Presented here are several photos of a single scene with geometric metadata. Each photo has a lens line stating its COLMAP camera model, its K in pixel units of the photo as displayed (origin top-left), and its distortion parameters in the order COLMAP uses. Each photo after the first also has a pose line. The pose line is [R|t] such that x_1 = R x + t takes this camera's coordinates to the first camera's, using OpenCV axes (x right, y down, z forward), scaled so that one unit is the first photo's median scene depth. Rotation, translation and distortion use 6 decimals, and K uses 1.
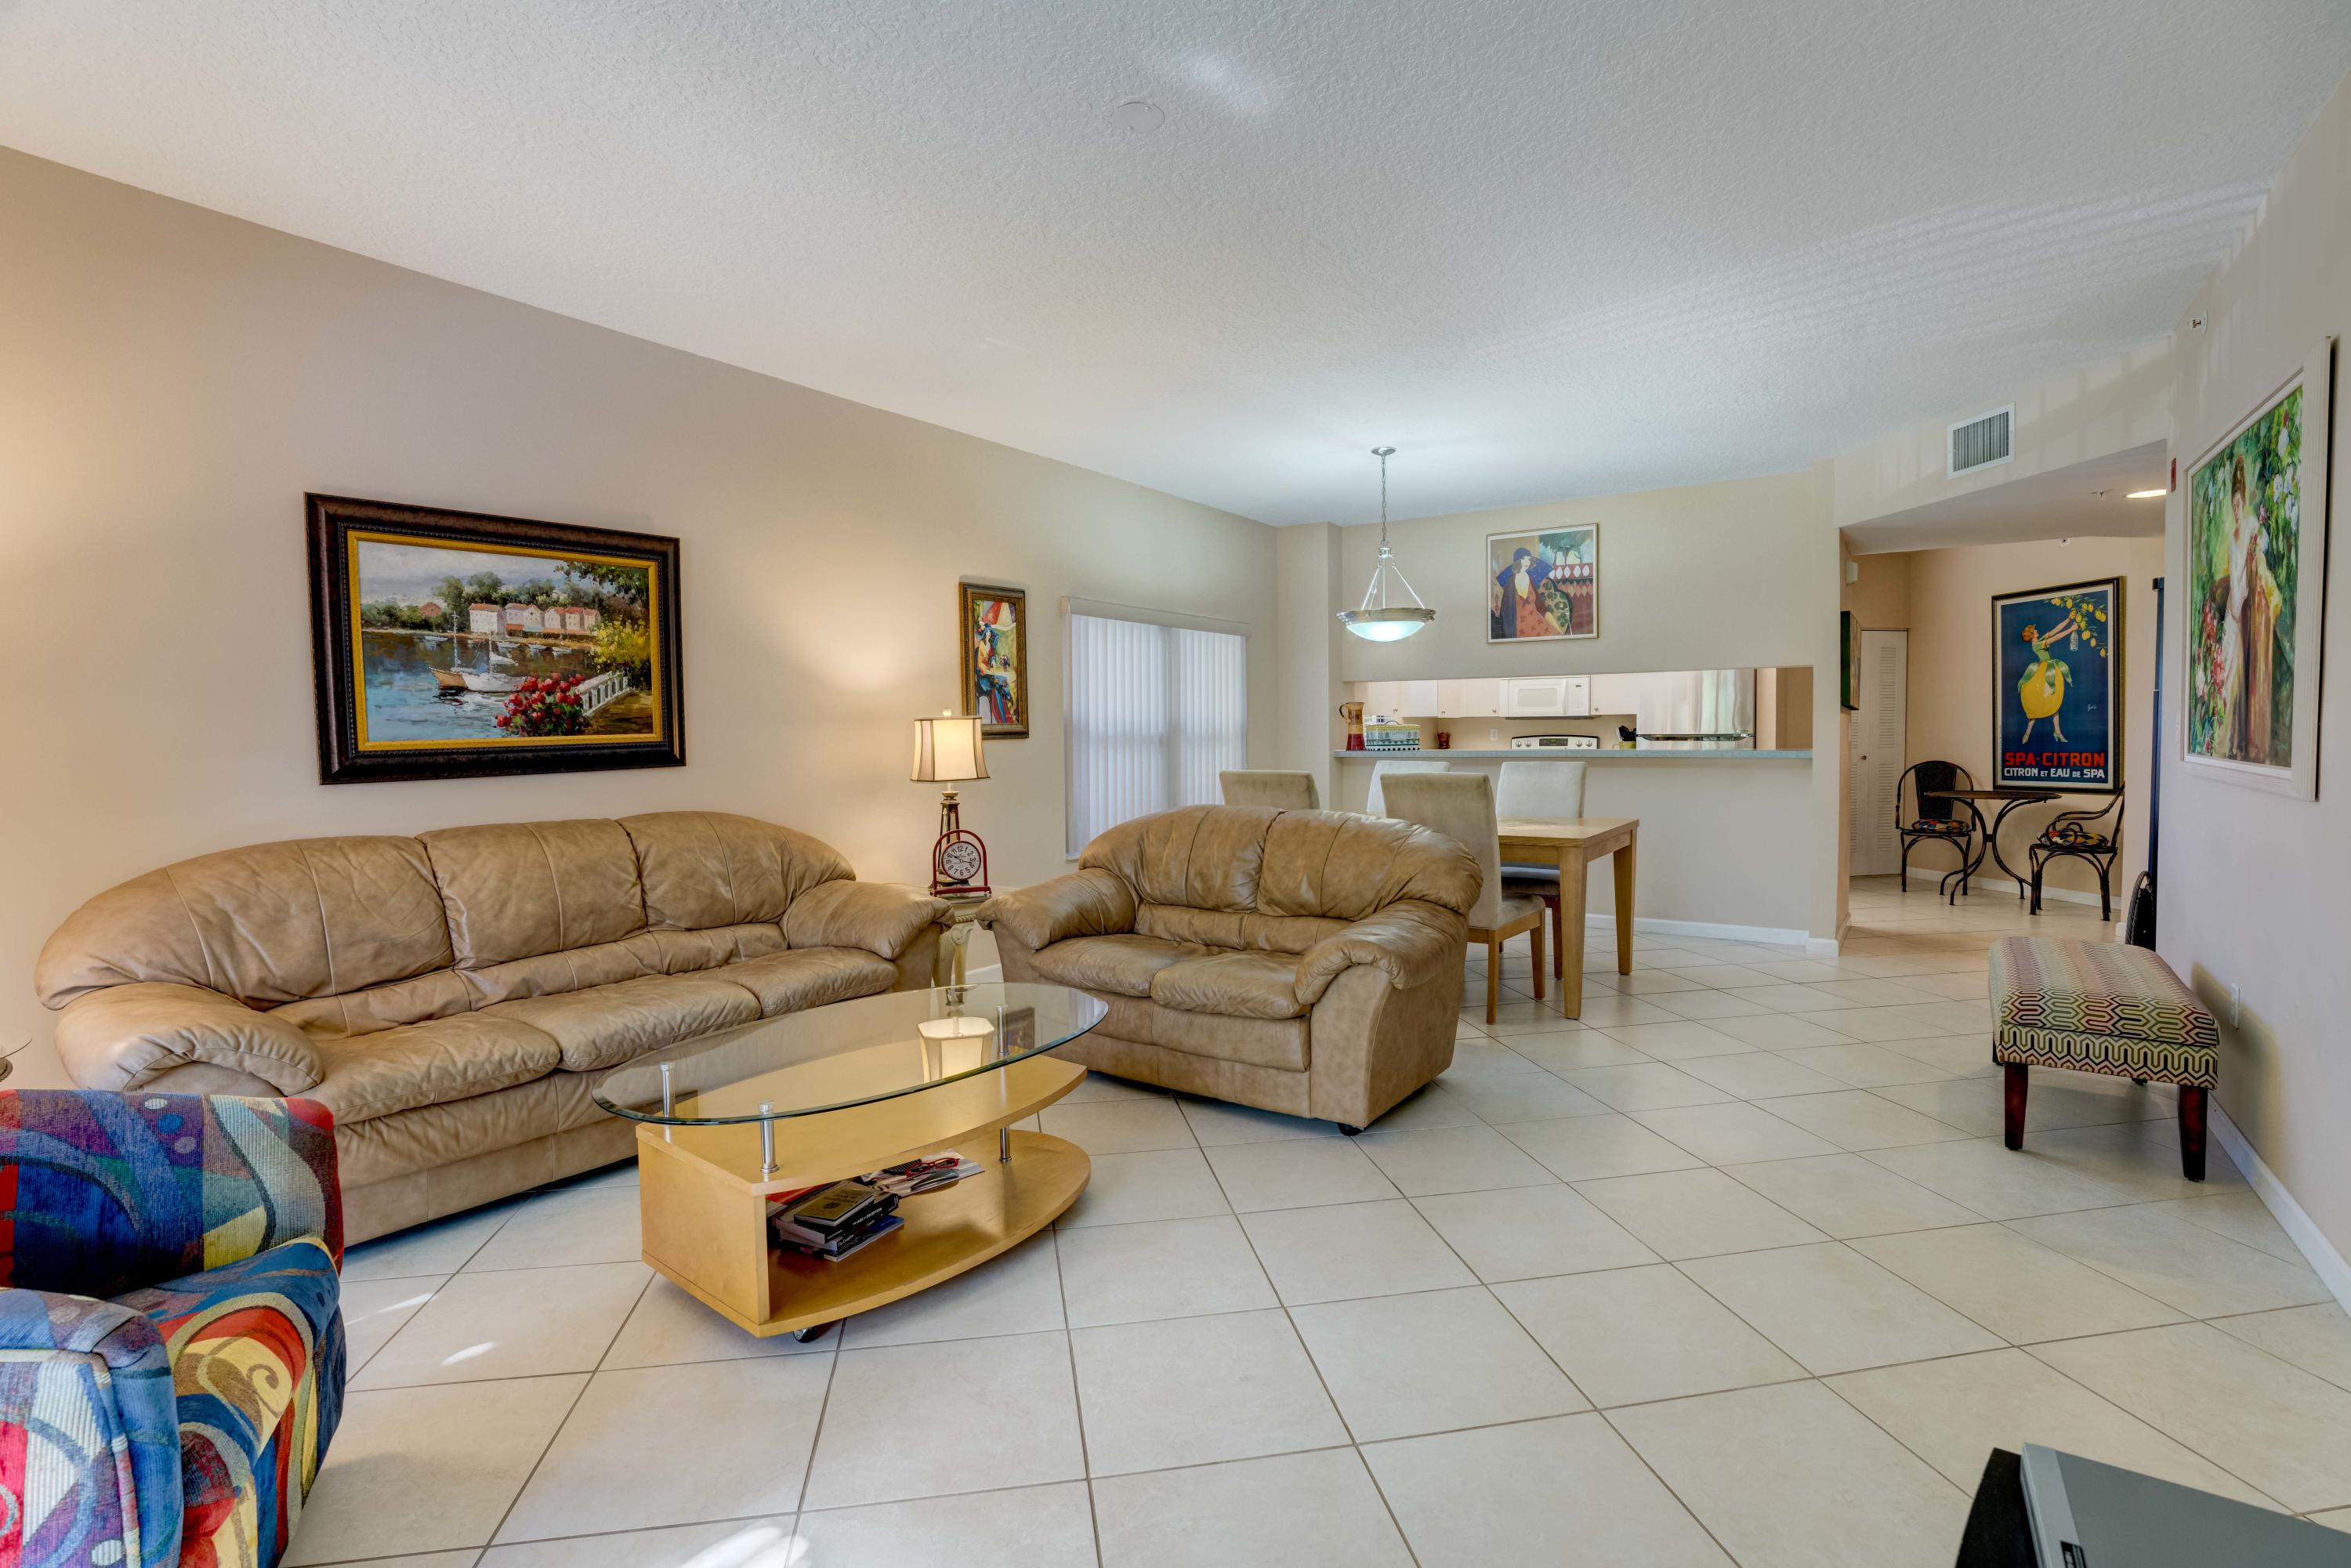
lens RADIAL K [[1074.5, 0, 1176.1], [0, 1074.5, 778.3], [0, 0, 1]] dist [-0.073932, 0.030030]
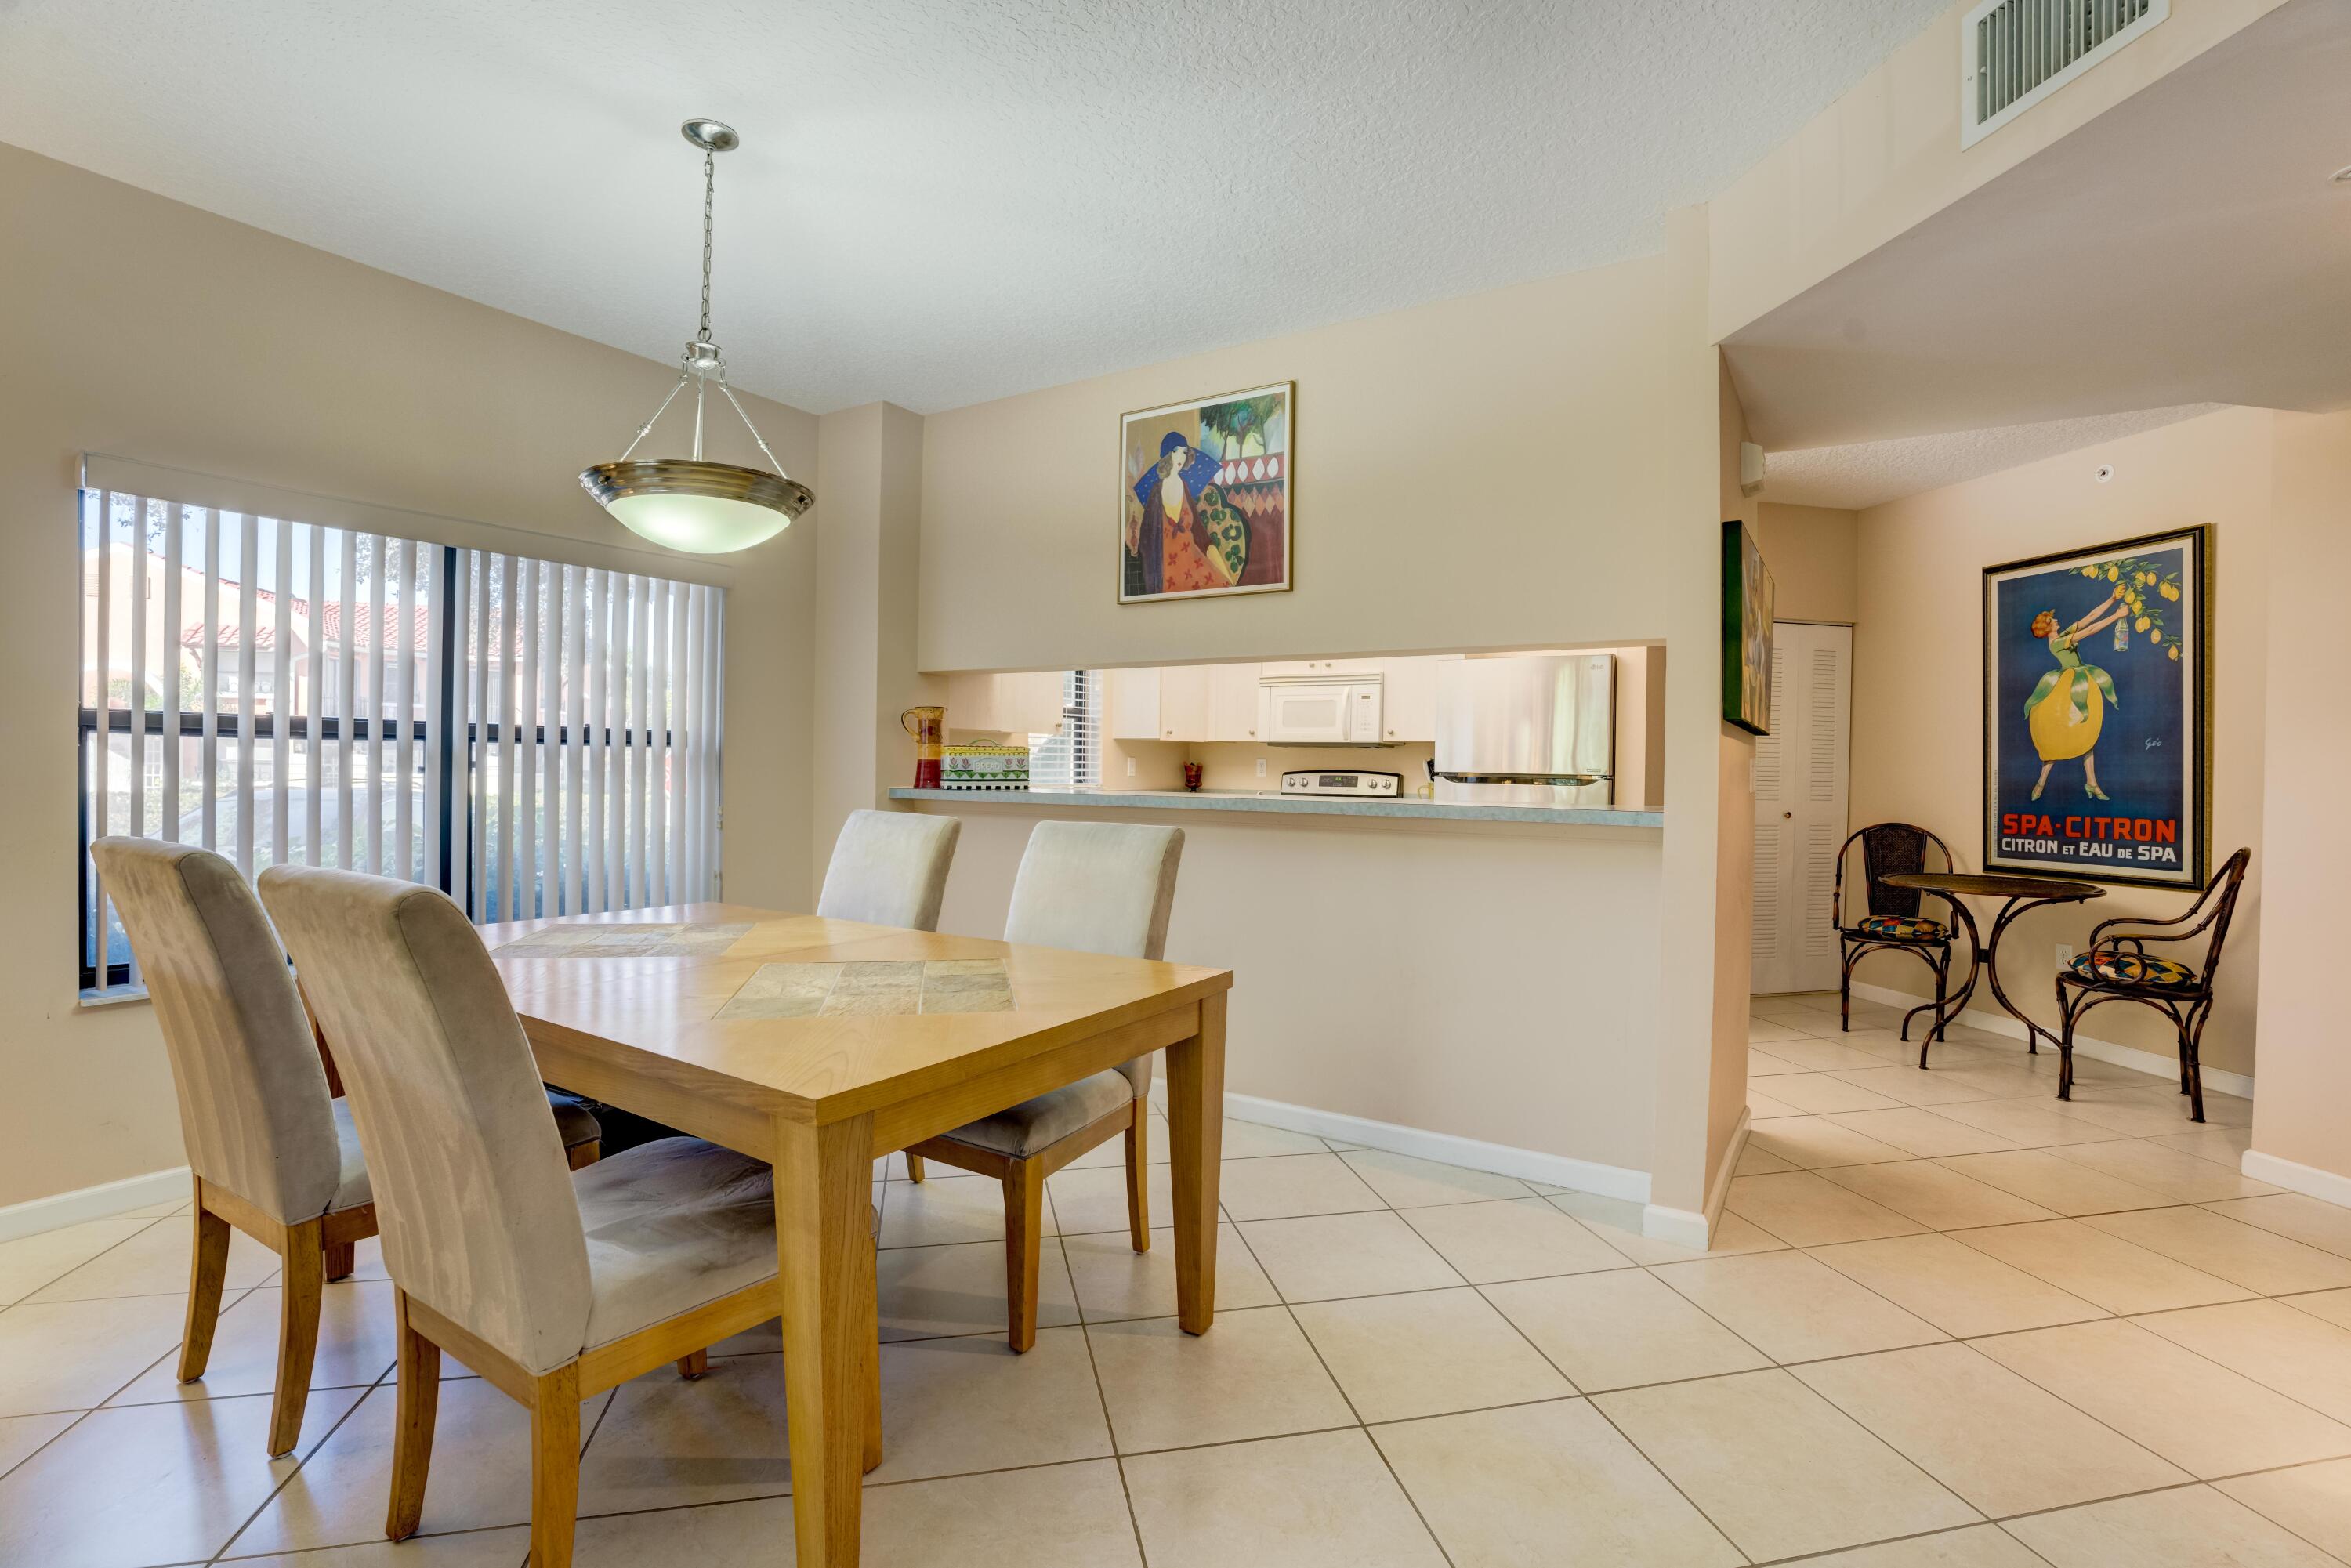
lens RADIAL K [[1074.5, 0, 1176.1], [0, 1074.5, 778.3], [0, 0, 1]] dist [-0.073932, 0.030030]
pose [[0.998814, 0.024062, 0.042327, 0.398520], [-0.022896, 0.999351, -0.027816, -0.025714], [-0.042969, 0.026814, 0.998717, 0.578025]]
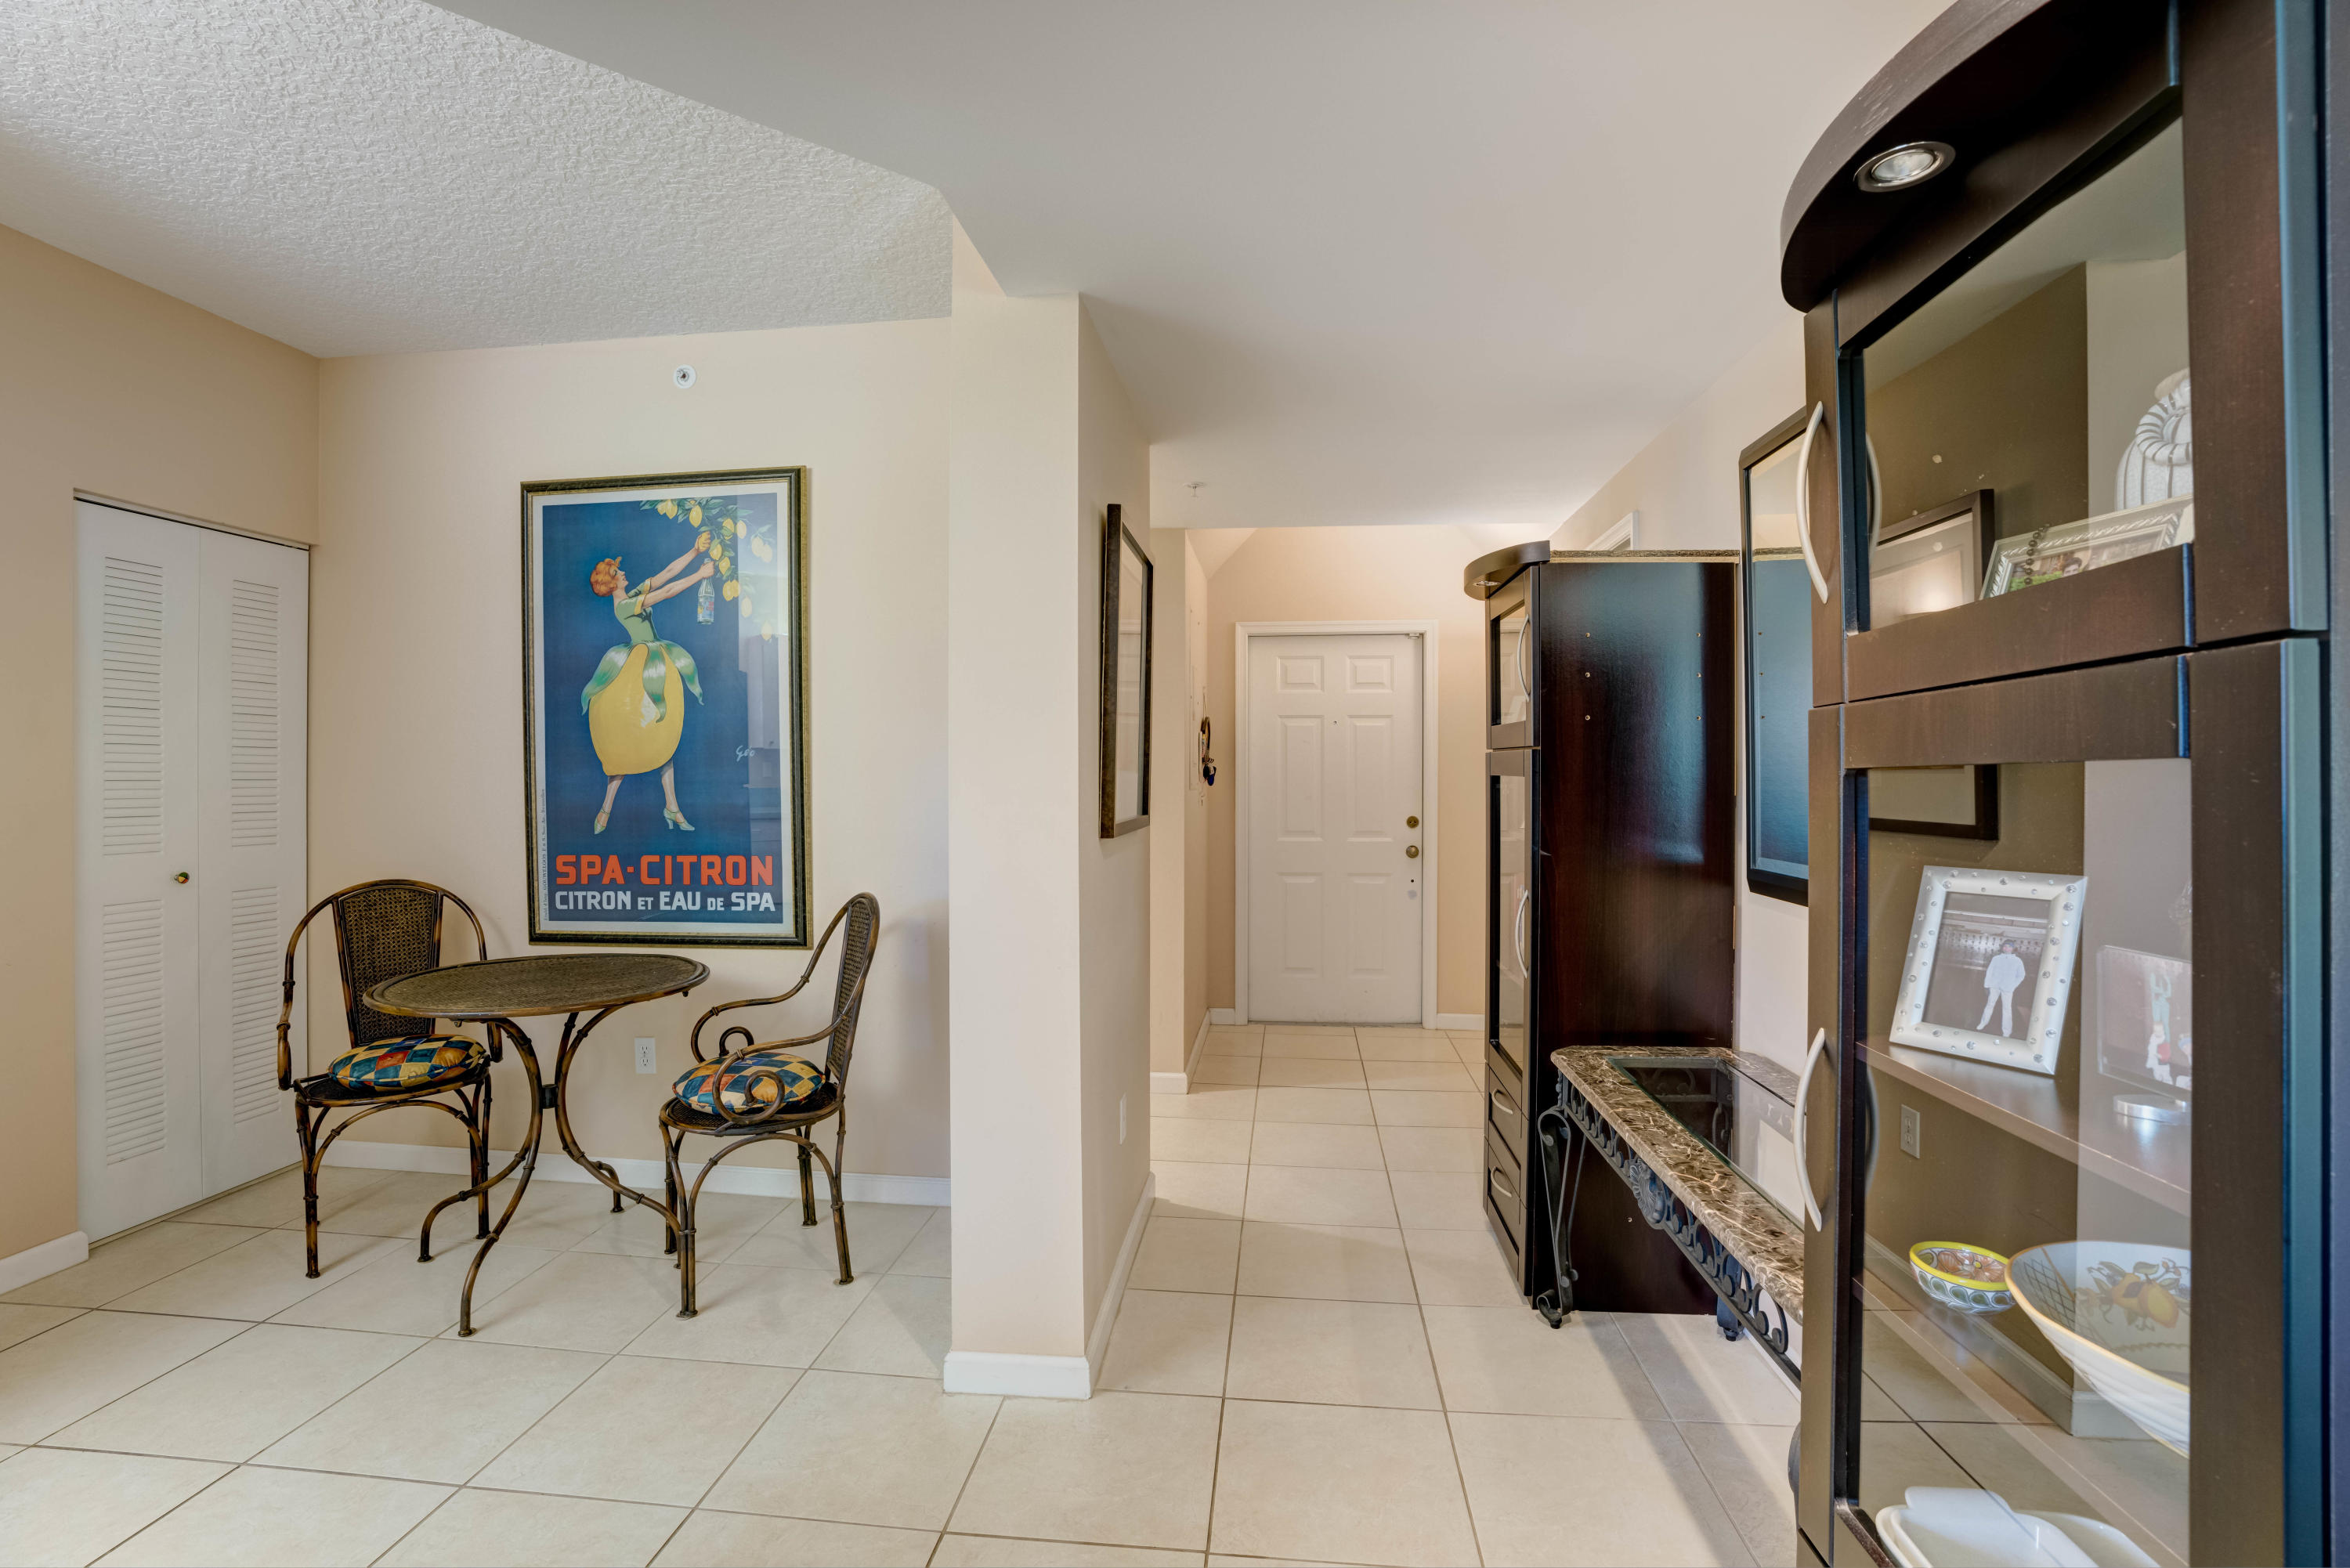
lens RADIAL K [[1074.0, 0, 1175.6], [0, 1074.0, 778.3], [0, 0, 1]] dist [-0.073932, 0.030030]
pose [[0.269447, 0.006773, 0.962991, 0.675814], [0.034733, 0.999256, -0.016746, -0.059587], [-0.962389, 0.037960, 0.269012, 0.949933]]
